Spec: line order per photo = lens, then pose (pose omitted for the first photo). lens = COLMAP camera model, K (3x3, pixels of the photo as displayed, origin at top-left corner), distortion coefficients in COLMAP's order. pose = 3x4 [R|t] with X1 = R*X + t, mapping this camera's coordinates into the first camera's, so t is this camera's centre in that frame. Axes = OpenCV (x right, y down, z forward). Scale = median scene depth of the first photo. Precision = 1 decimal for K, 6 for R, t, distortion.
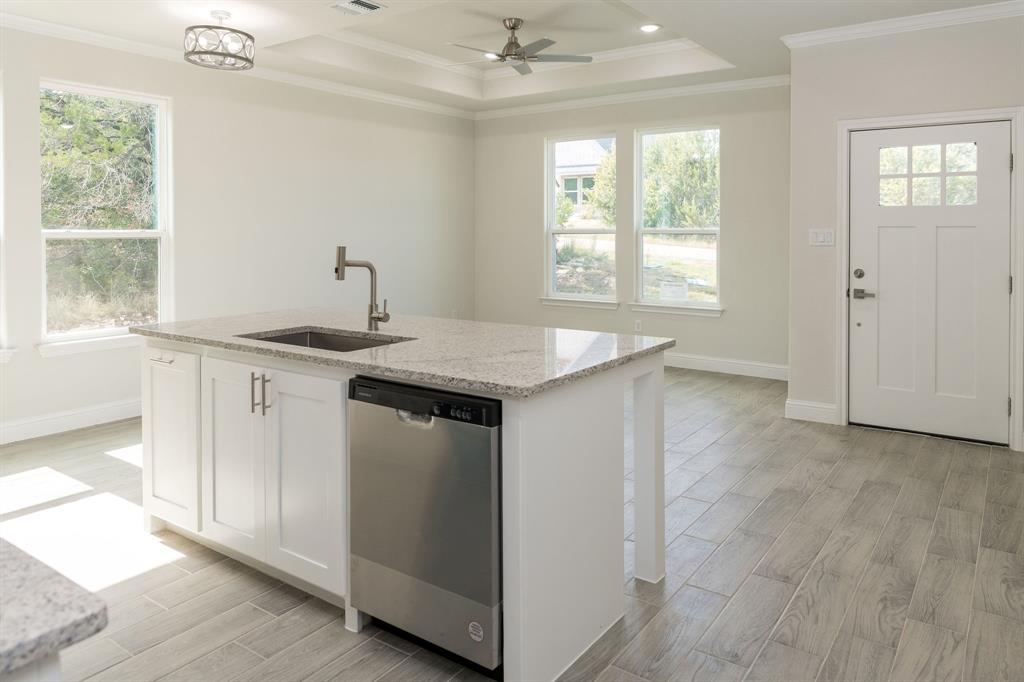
lens RADIAL K [[709.7, 0, 512.2], [0, 709.7, 240.7], [0, 0, 1]] dist [0.002977, -0.001394]
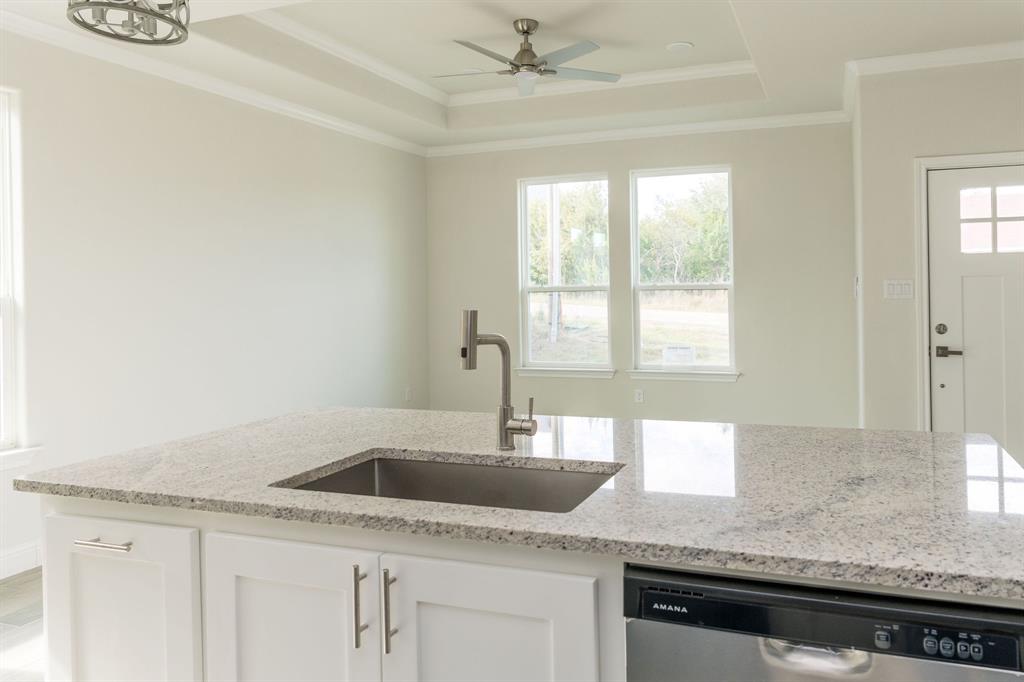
lens RADIAL K [[720.4, 0, 597.2], [0, 720.4, 290.8], [0, 0, 1]] dist [-0.003963, 0.002833]
pose [[0.957873, -0.015259, 0.286786, -0.196326], [0.019554, 0.999735, -0.012121, 0.000672], [-0.286526, 0.017218, 0.957918, 0.262920]]
